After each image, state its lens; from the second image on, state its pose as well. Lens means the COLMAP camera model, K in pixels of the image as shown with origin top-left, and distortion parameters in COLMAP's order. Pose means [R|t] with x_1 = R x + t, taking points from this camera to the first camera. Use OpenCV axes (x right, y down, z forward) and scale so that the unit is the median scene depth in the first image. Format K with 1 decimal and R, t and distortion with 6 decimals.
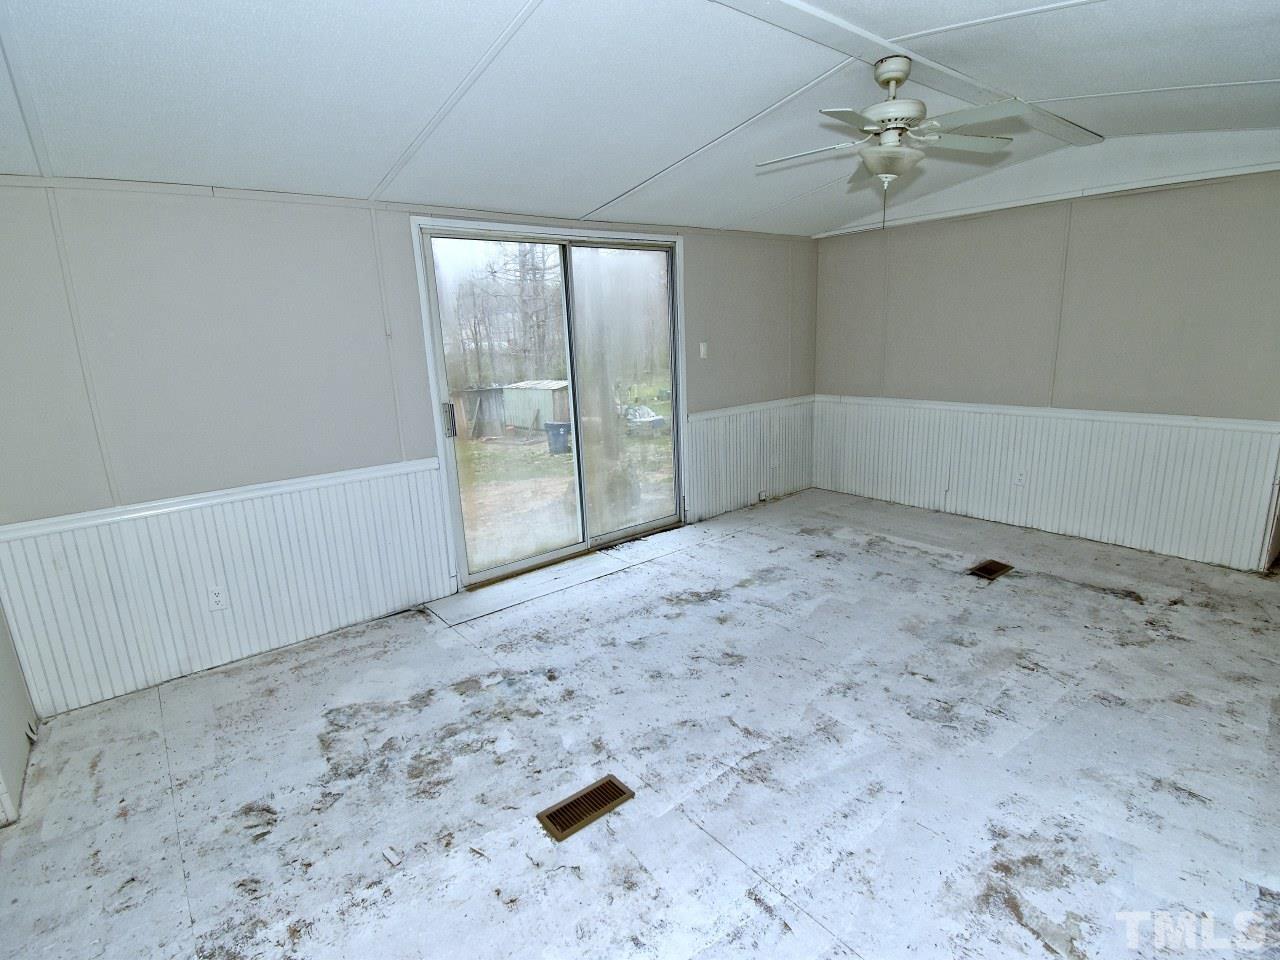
lens RADIAL K [[638.5, 0, 643.8], [0, 638.5, 478.3], [0, 0, 1]] dist [0.023944, -0.028281]
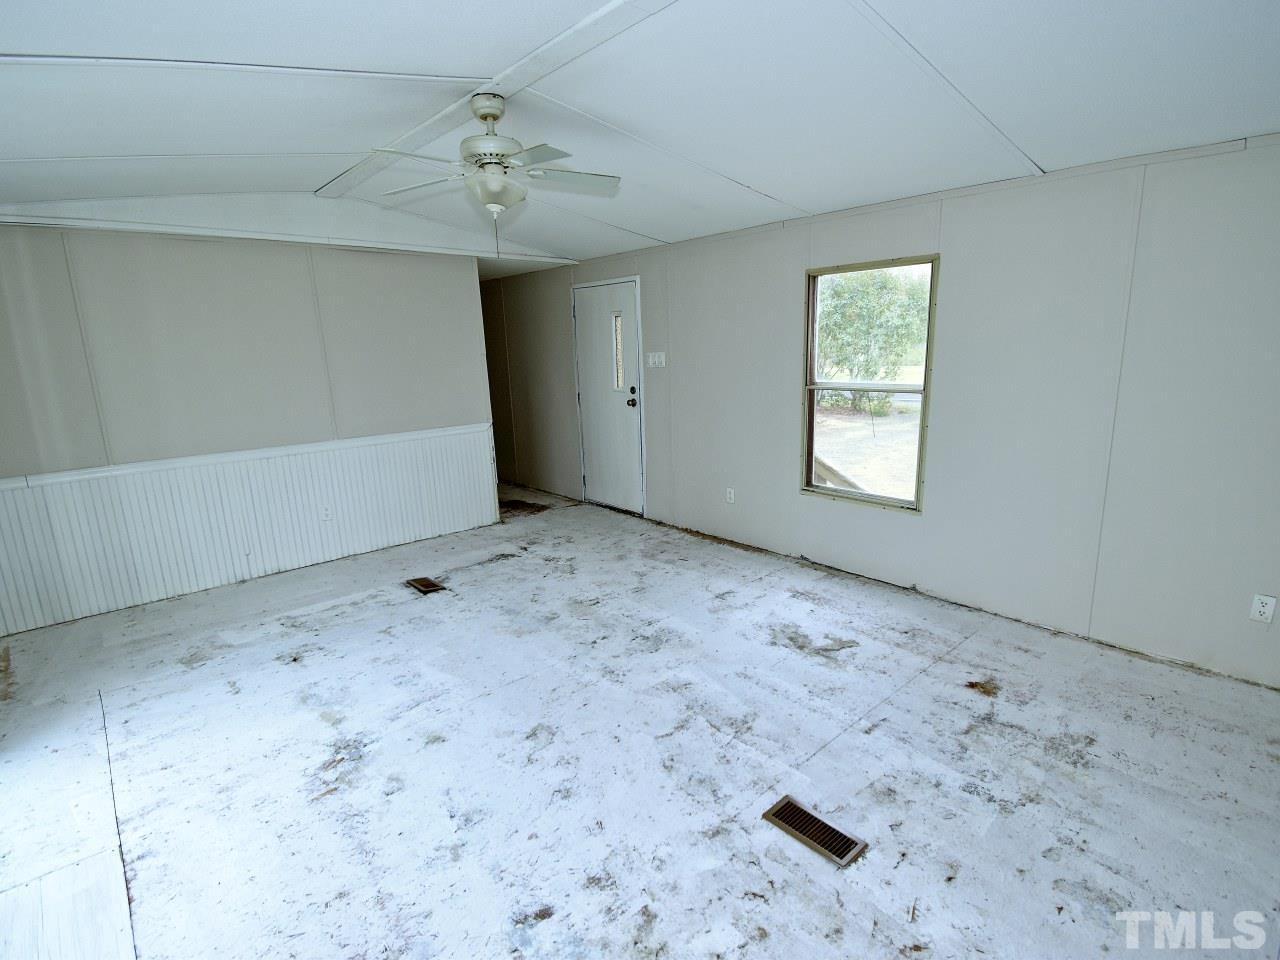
lens RADIAL K [[635.1, 0, 656.9], [0, 635.1, 484.8], [0, 0, 1]] dist [0.023008, -0.027419]
pose [[-0.055606, -0.177817, 0.982491, -0.634849], [0.253900, 0.949148, 0.186152, -0.148213], [-0.965631, 0.259806, -0.007630, 0.758303]]
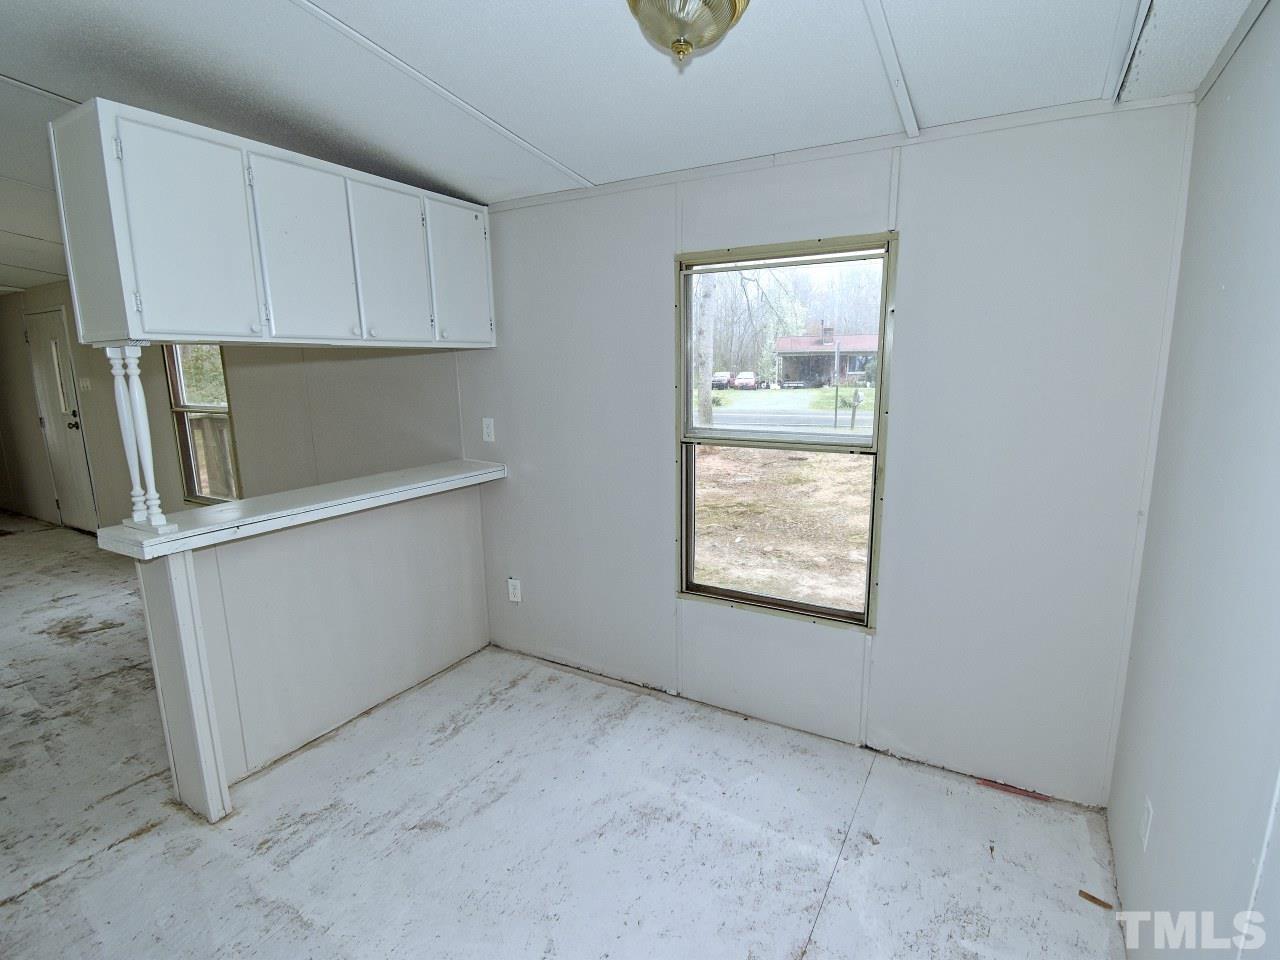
lens RADIAL K [[638.5, 0, 643.8], [0, 638.5, 478.3], [0, 0, 1]] dist [0.023944, -0.028281]
pose [[-0.352169, -0.125235, 0.927520, -1.152155], [0.236302, 0.947004, 0.217588, 0.078141], [-0.905615, 0.295803, -0.303912, -0.131984]]
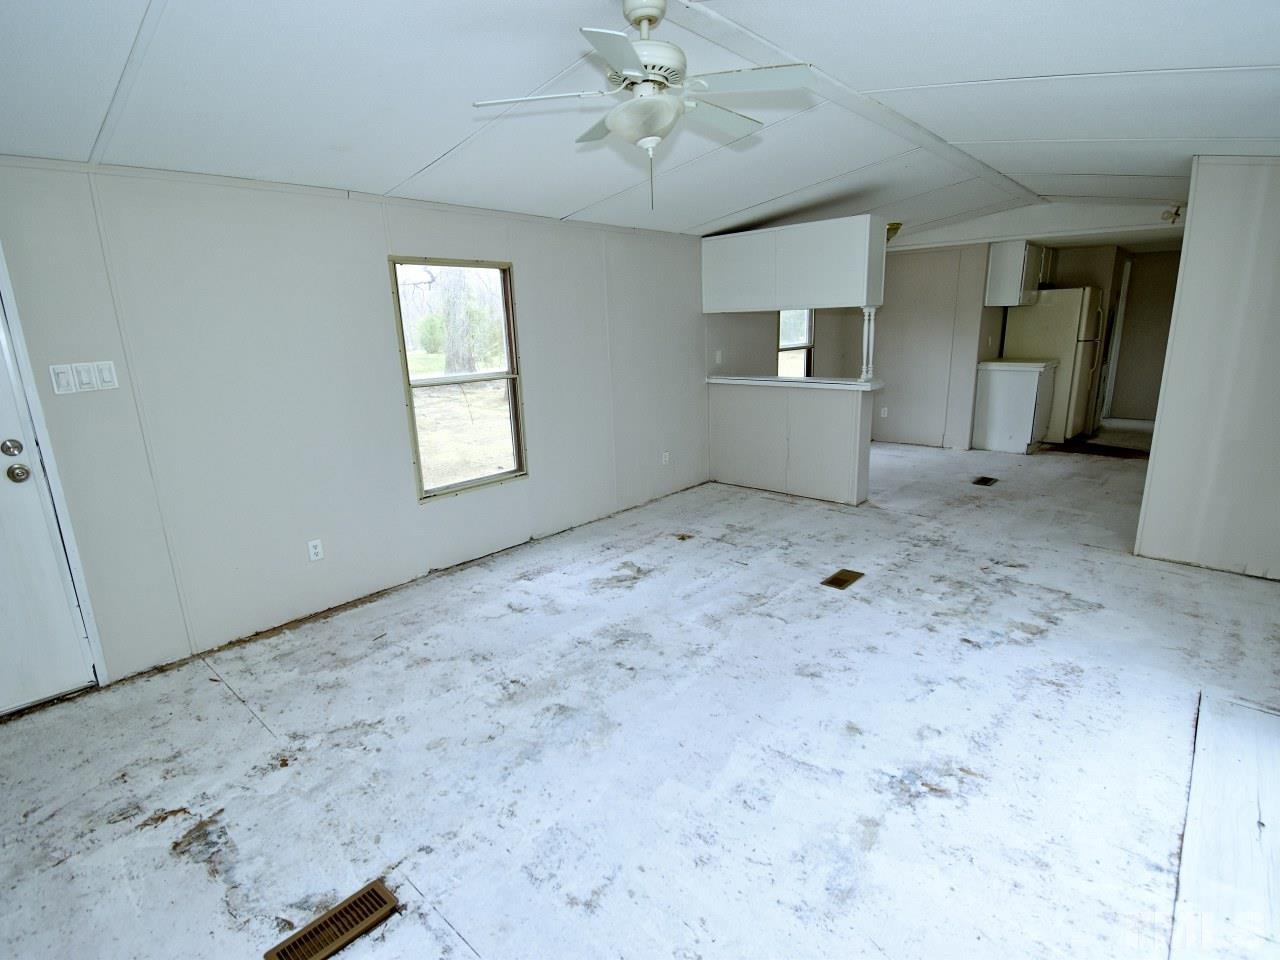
lens RADIAL K [[638.5, 0, 643.8], [0, 638.5, 478.3], [0, 0, 1]] dist [0.023944, -0.028281]
pose [[-0.985370, 0.105614, -0.133760, 0.466781], [0.034214, 0.891449, 0.451827, -0.398963], [0.166959, 0.440641, -0.882021, 1.638267]]
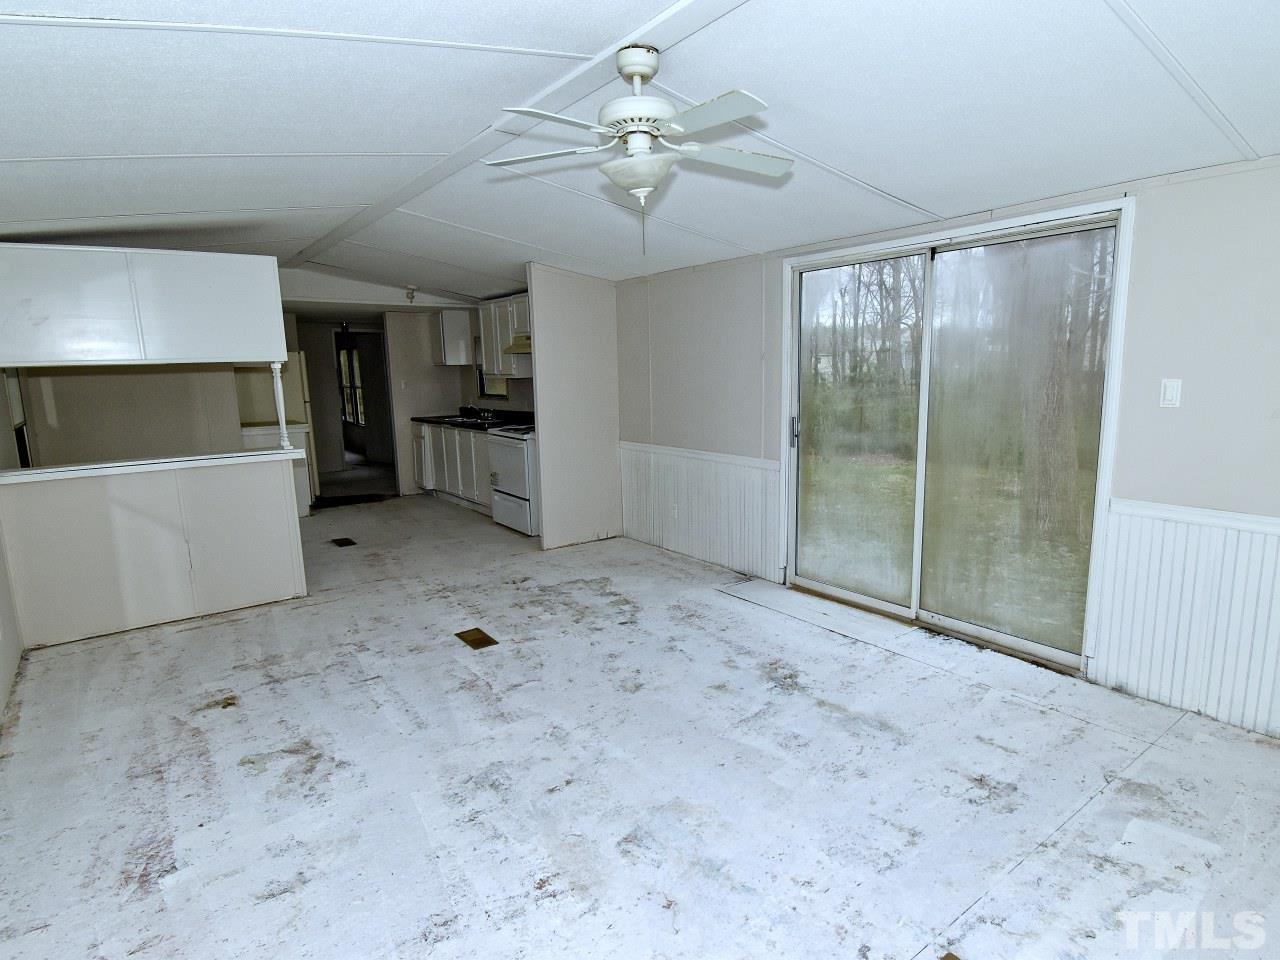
lens RADIAL K [[704.0, 0, 651.3], [0, 704.0, 476.7], [0, 0, 1]] dist [0.019060, -0.023324]
pose [[-0.039295, 0.200758, -0.978853, 1.148710], [-0.200391, 0.958125, 0.204551, -0.269582], [0.978928, 0.204191, 0.002581, 0.943503]]
